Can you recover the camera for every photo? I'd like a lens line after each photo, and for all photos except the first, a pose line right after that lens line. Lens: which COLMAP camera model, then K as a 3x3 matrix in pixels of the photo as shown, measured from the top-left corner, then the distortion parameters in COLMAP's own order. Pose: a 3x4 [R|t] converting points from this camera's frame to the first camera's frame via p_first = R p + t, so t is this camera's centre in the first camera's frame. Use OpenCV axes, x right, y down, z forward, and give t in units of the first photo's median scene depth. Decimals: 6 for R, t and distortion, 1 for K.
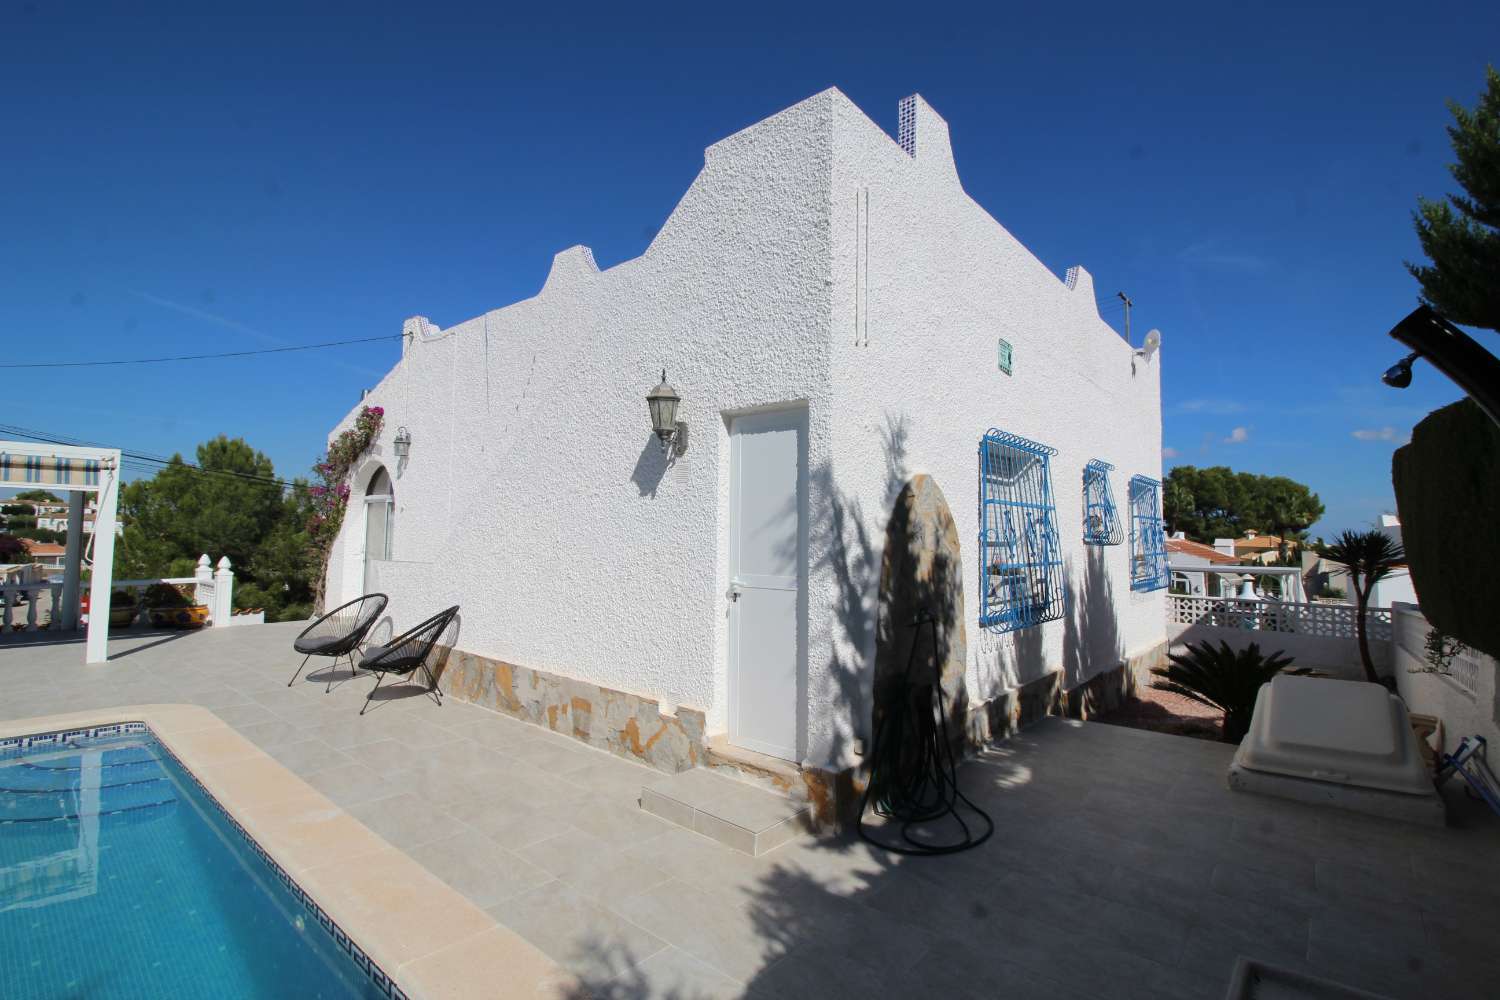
lens RADIAL K [[695.3, 0, 763.3], [0, 695.3, 490.2], [0, 0, 1]] dist [0.000282, -0.013341]
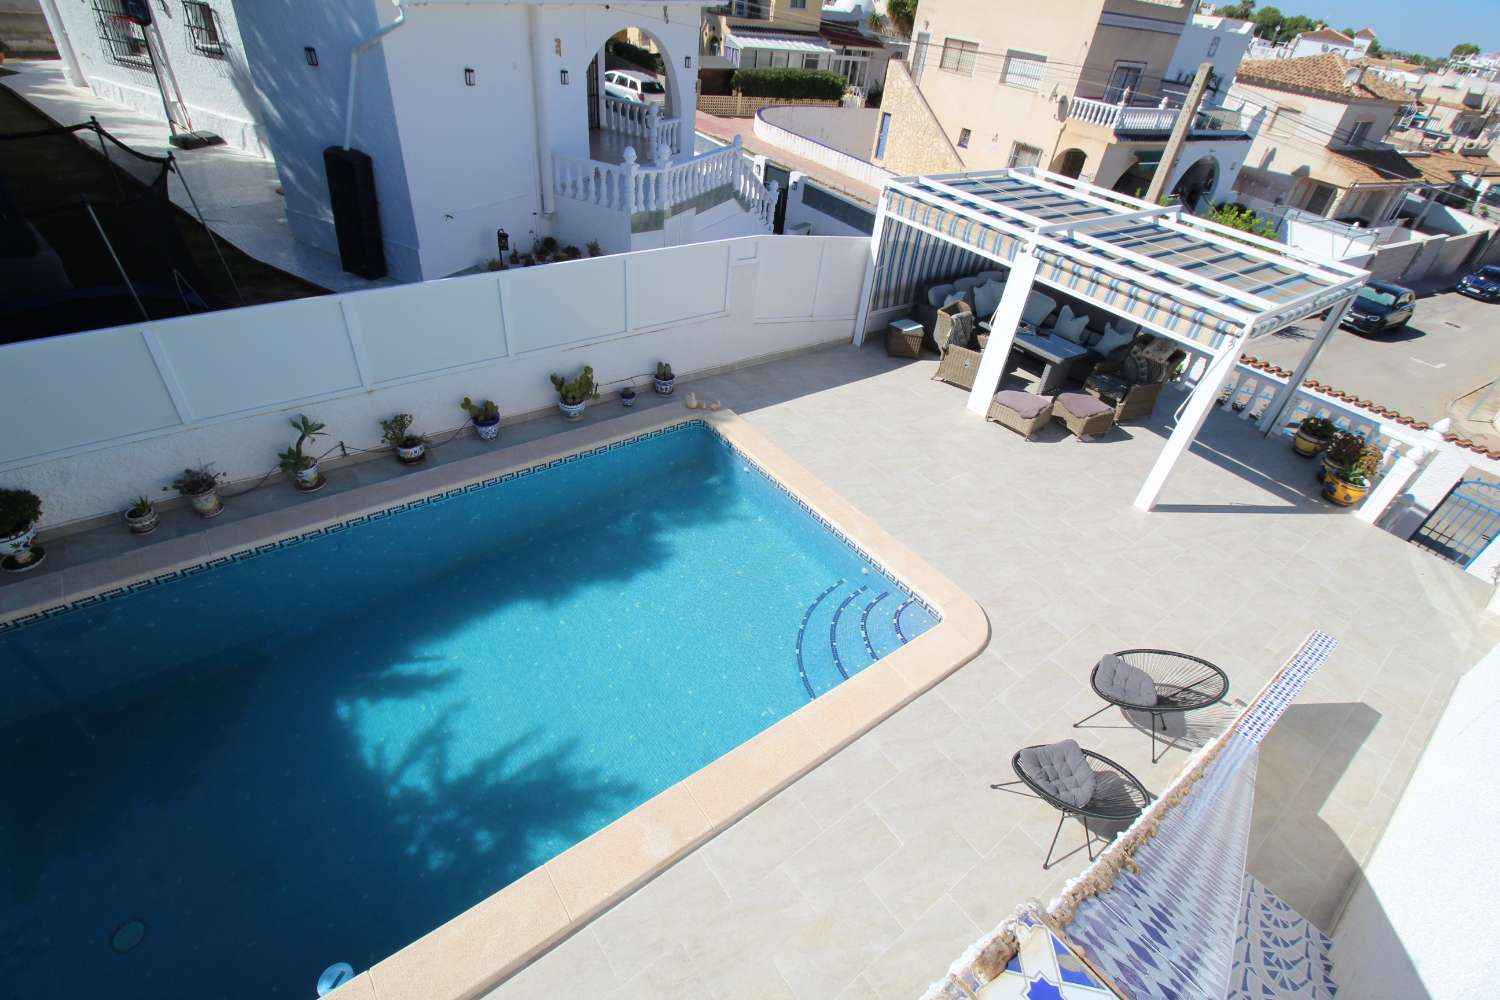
lens RADIAL K [[695.3, 0, 763.3], [0, 695.3, 490.2], [0, 0, 1]] dist [0.000282, -0.013341]
pose [[-0.208228, 0.555741, -0.804856, -0.025910], [-0.044675, 0.816630, 0.575429, -0.264141], [0.977059, 0.155777, -0.145218, 0.451203]]
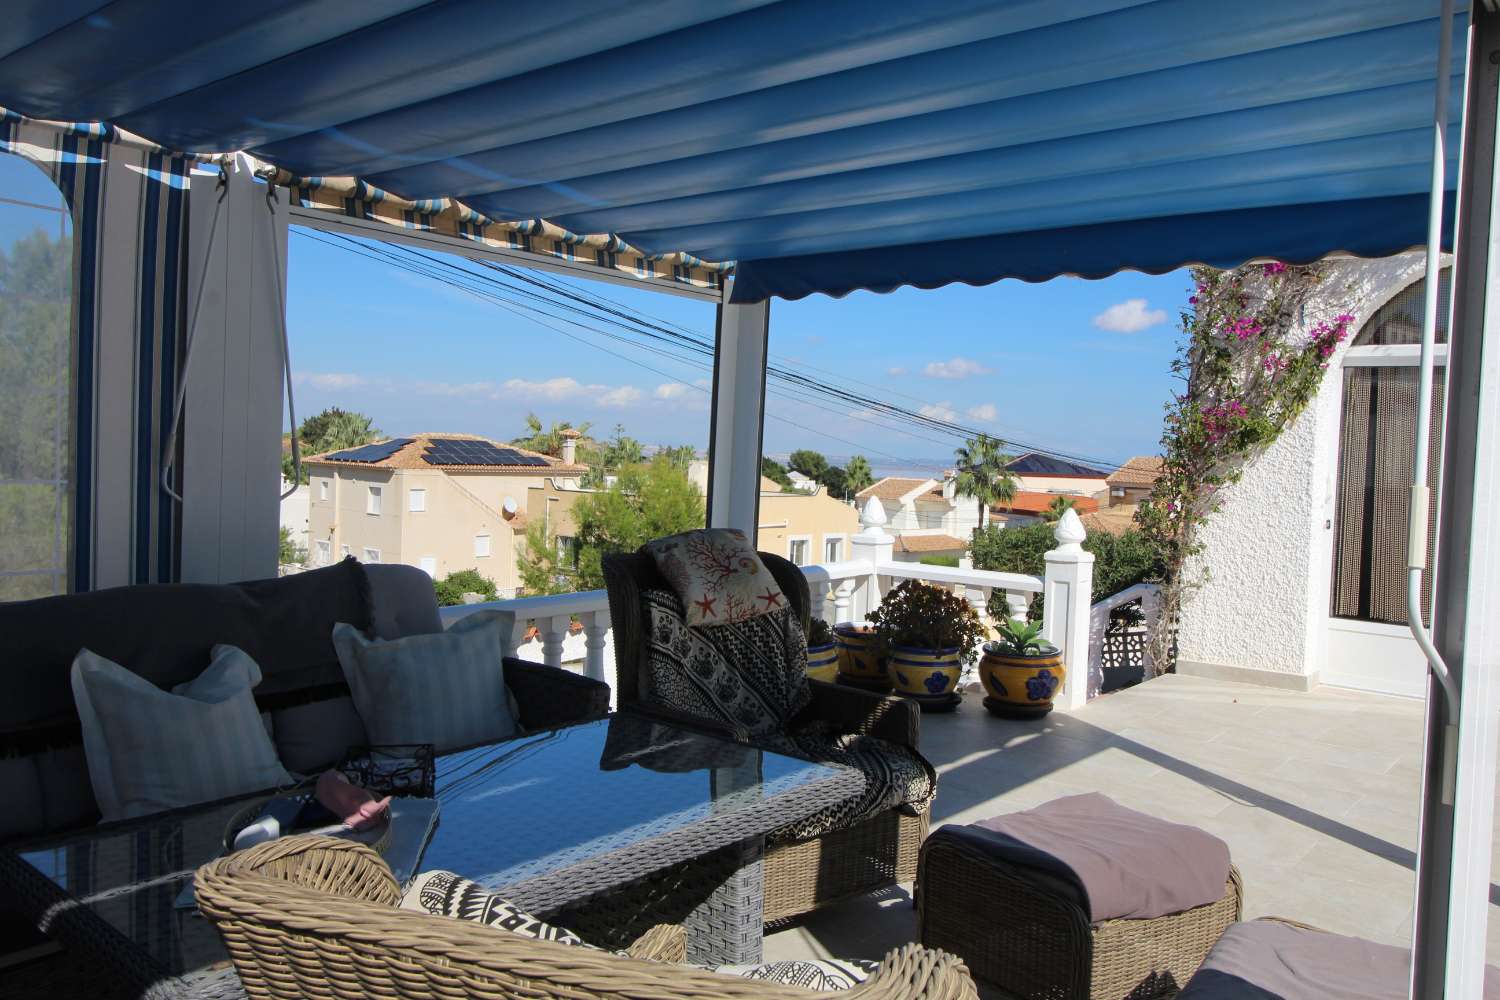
lens RADIAL K [[1186.0, 0, 750.0], [0, 1186.0, 500.0], [0, 0, 1]] dist [0.046961, -0.001163]
pose [[0.999763, 0.020432, 0.007509, -0.987246], [-0.021131, 0.993781, 0.109328, 0.029214], [-0.005229, -0.109461, 0.993977, 0.414913]]
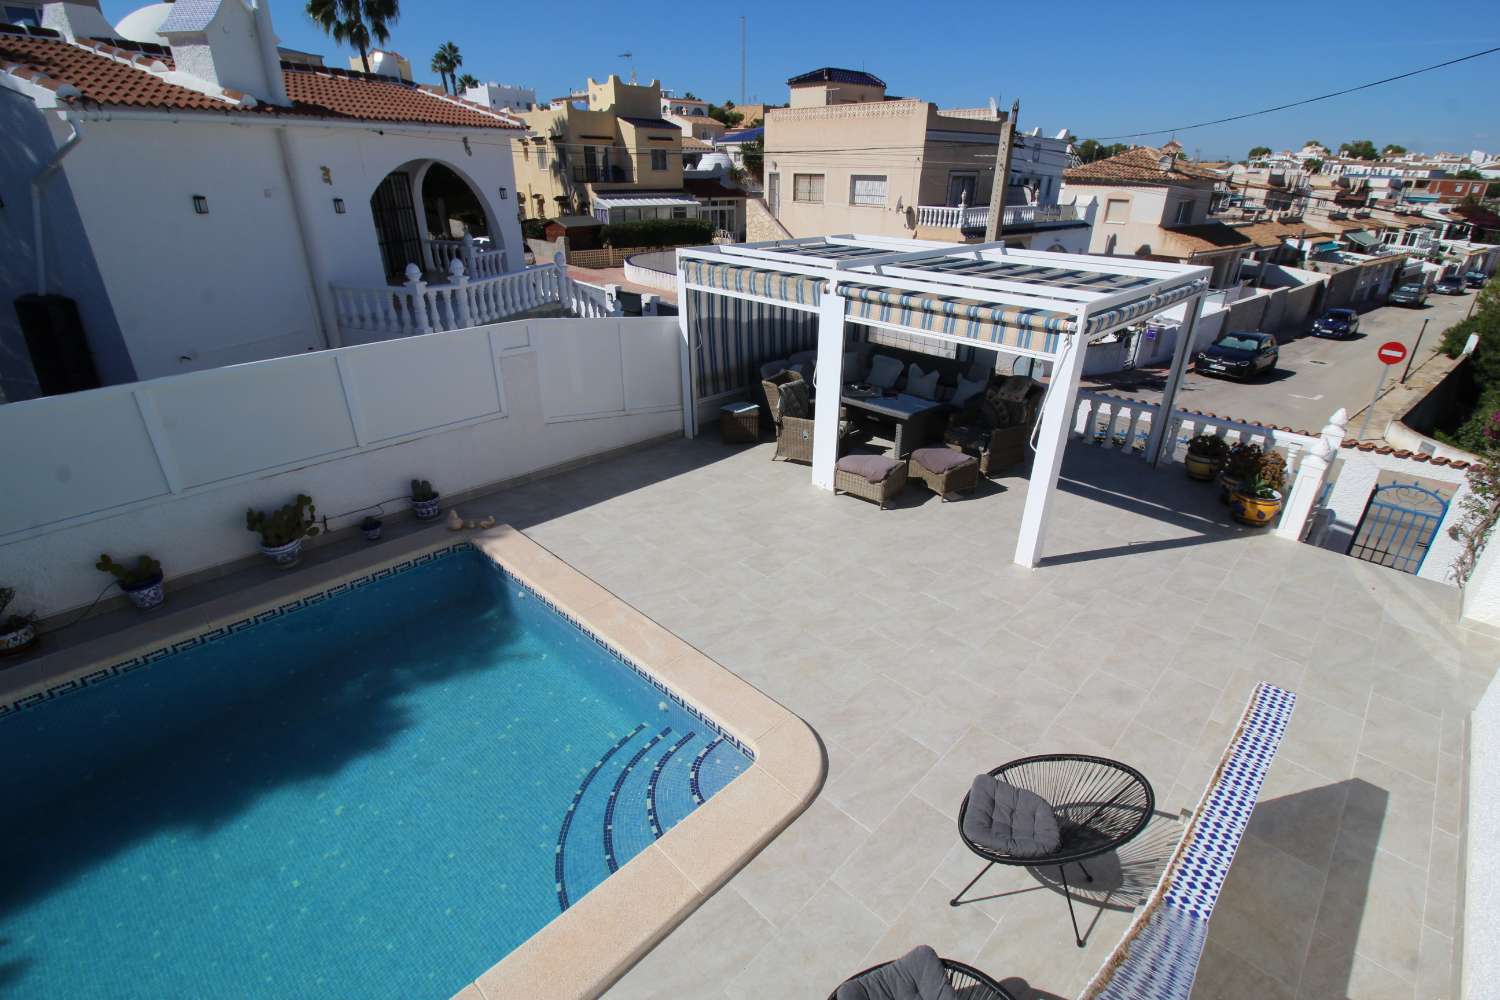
lens RADIAL K [[695.3, 0, 763.3], [0, 695.3, 490.2], [0, 0, 1]] dist [0.000282, -0.013341]
pose [[-0.068571, 0.406441, -0.911100, -0.174781], [0.052458, 0.913456, 0.403543, -0.142165], [0.996266, -0.020123, -0.083957, 0.577739]]
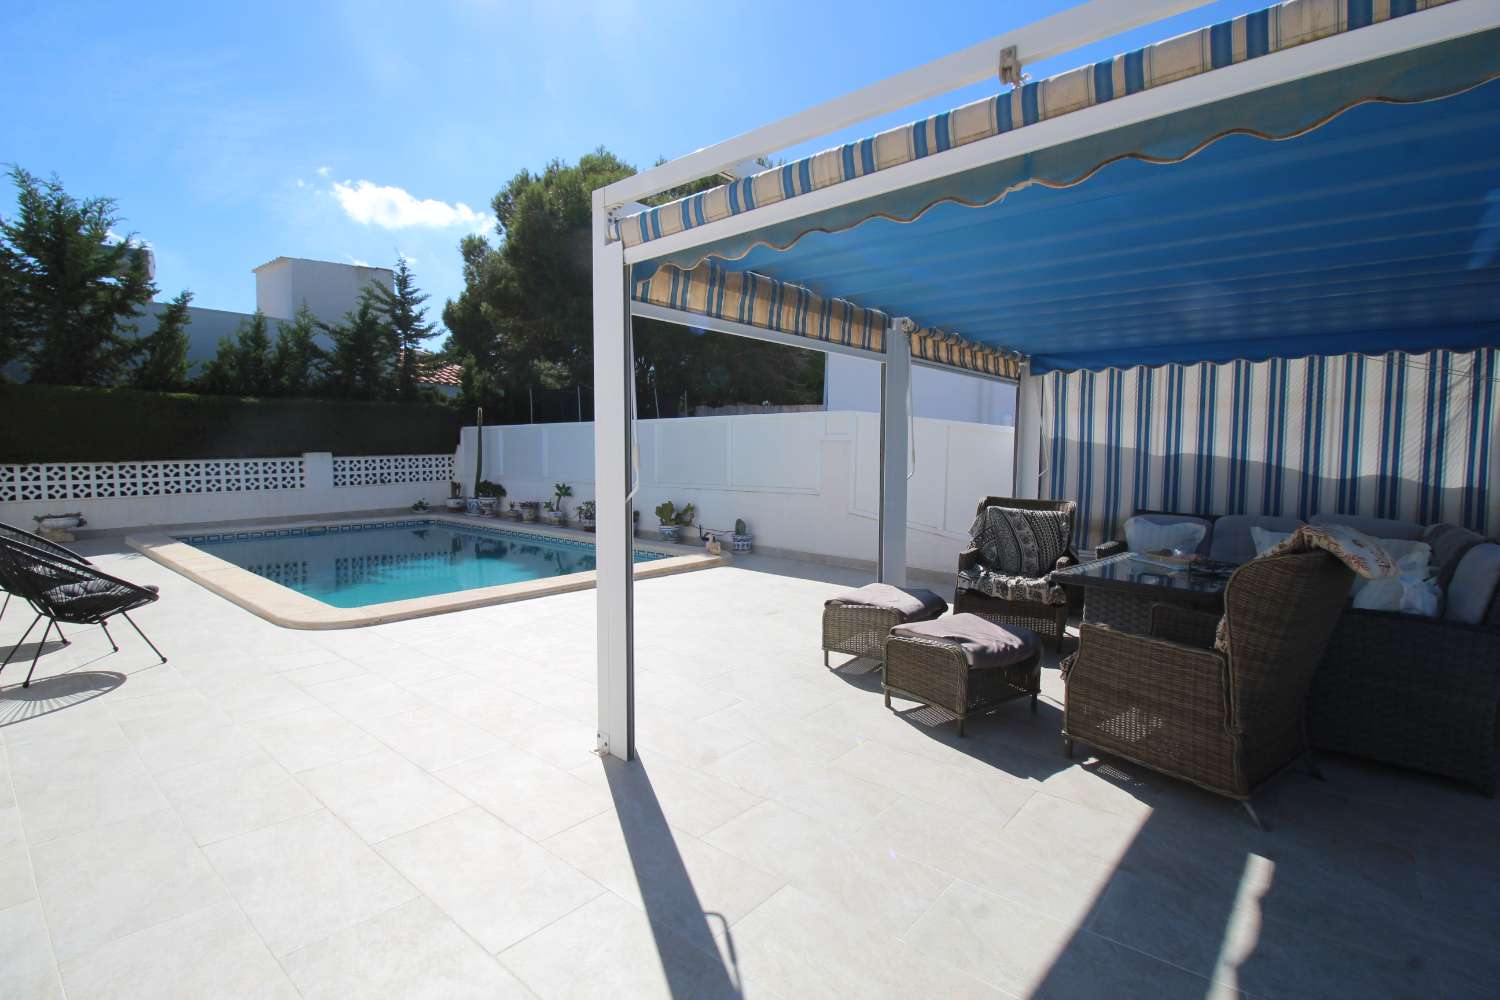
lens RADIAL K [[691.0, 0, 756.7], [0, 691.0, 493.9], [0, 0, 1]] dist [0.000869, -0.013048]
pose [[-0.999622, -0.026948, -0.005503, -0.792018], [-0.026928, 0.999631, -0.003674, 0.076271], [0.005600, -0.003525, -0.999978, 1.054807]]
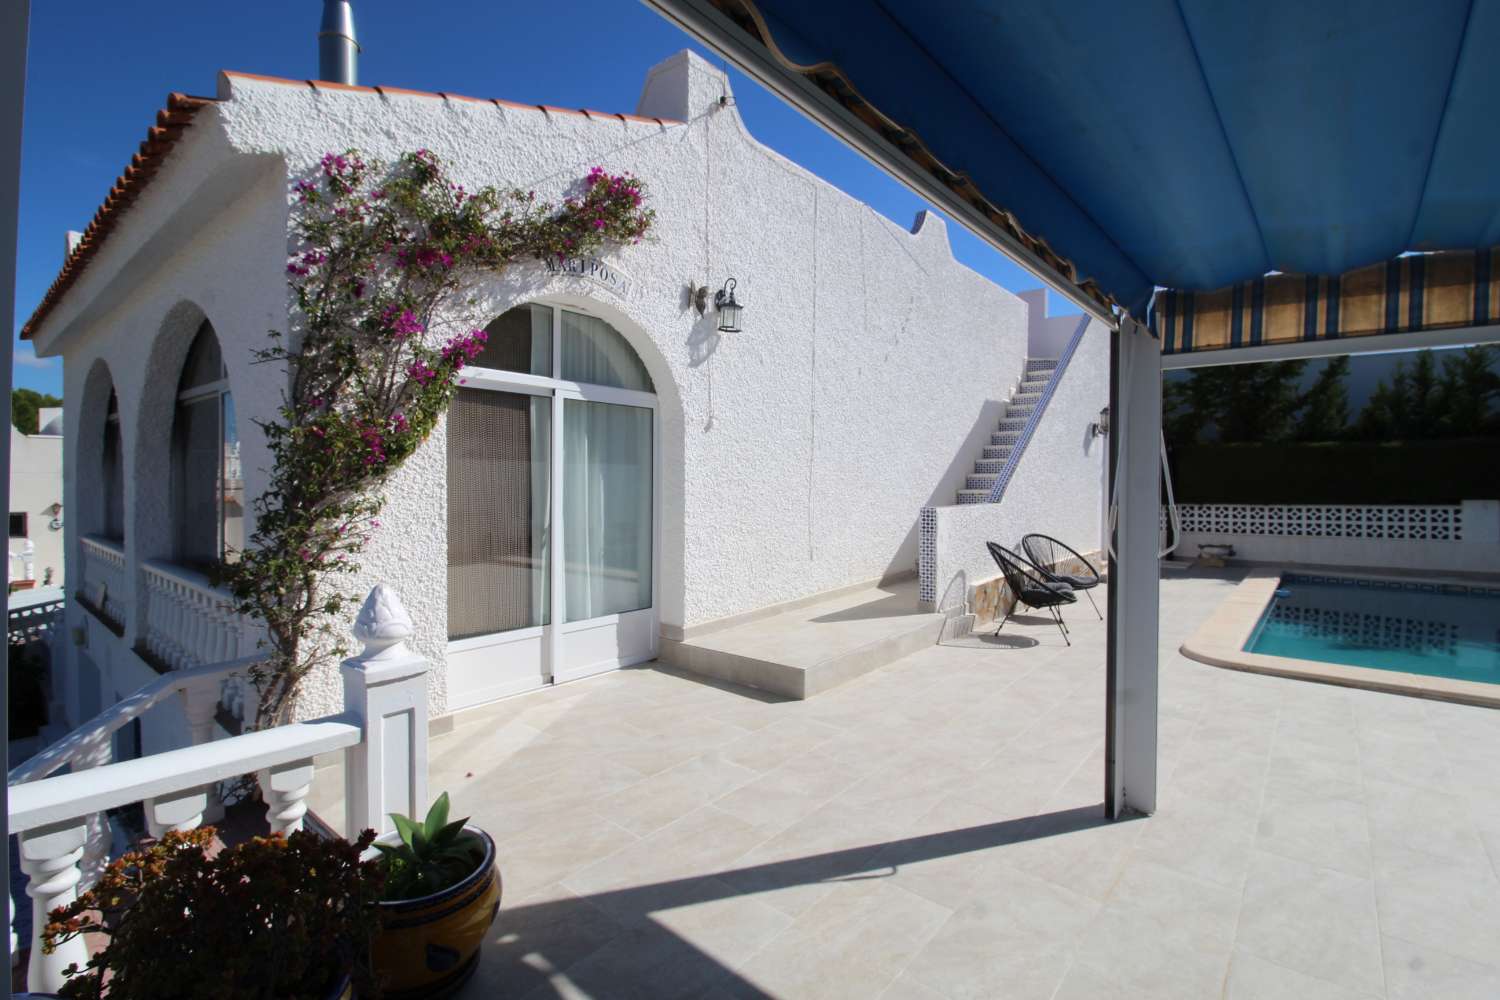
lens RADIAL K [[695.3, 0, 763.3], [0, 695.3, 490.2], [0, 0, 1]] dist [0.000282, -0.013341]
pose [[-0.016250, -0.031389, 0.999375, -1.028177], [-0.074921, 0.996735, 0.030088, 0.055296], [-0.997057, -0.074385, -0.018549, 0.932816]]
